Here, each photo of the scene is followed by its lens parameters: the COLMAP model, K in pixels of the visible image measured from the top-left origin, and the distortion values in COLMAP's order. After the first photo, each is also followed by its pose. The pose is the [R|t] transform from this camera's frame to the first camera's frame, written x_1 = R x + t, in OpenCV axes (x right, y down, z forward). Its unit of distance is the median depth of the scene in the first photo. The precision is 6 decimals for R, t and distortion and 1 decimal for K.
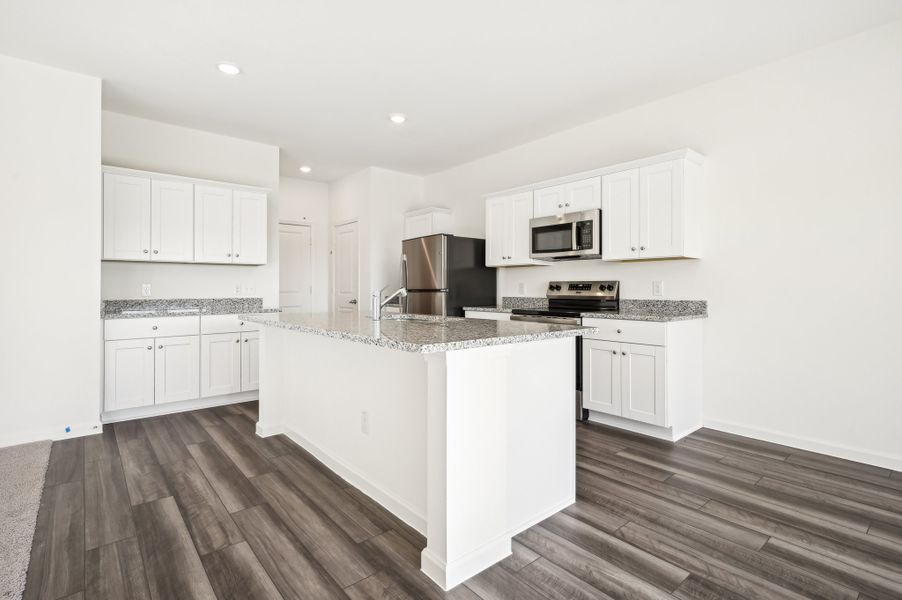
lens RADIAL K [[430.5, 0, 449.6], [0, 430.5, 291.4], [0, 0, 1]] dist [-0.011122, 0.000376]
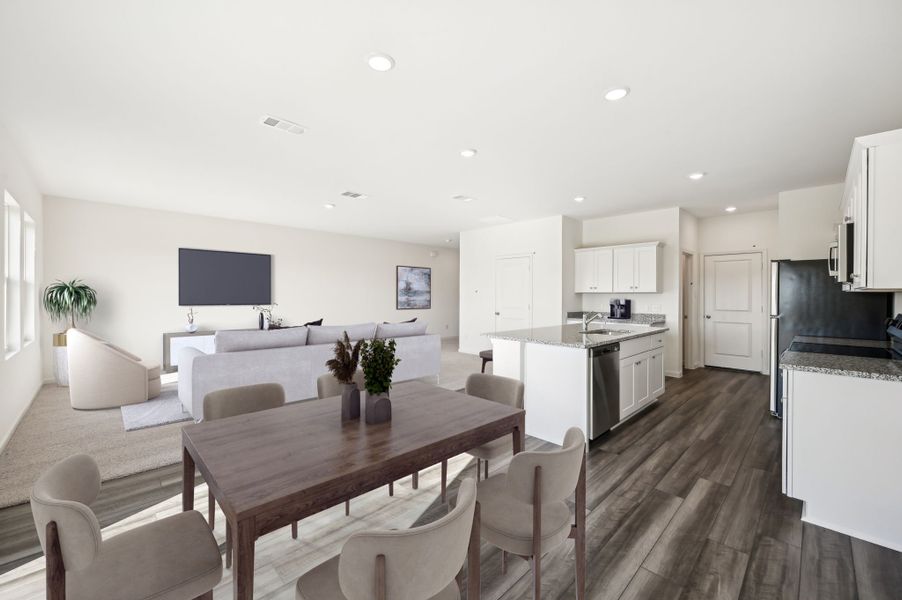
lens RADIAL K [[356.5, 0, 449.3], [0, 356.5, 296.9], [0, 0, 1]] dist [0.000798, 0.000162]
pose [[0.081933, 0.001924, -0.996636, 0.845178], [-0.013671, 0.999906, 0.000806, -0.043863], [0.996544, 0.013559, 0.081951, 0.206768]]
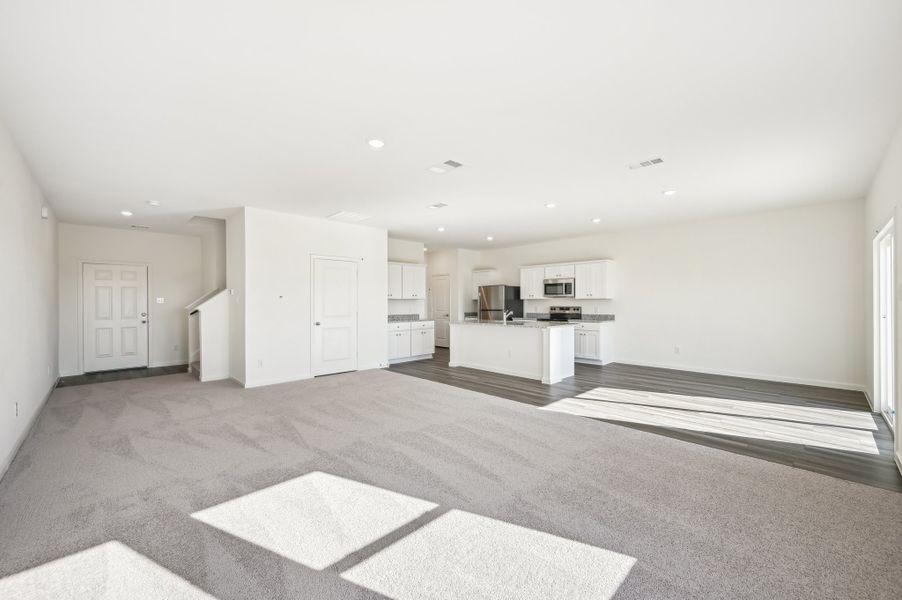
lens RADIAL K [[356.5, 0, 458.1], [0, 356.5, 303.7], [0, 0, 1]] dist [0.000798, 0.000162]
pose [[0.994173, 0.000226, 0.107794, -0.506348], [0.000580, 0.999972, -0.007443, -0.025788], [-0.107792, 0.007462, 0.994145, -0.918848]]
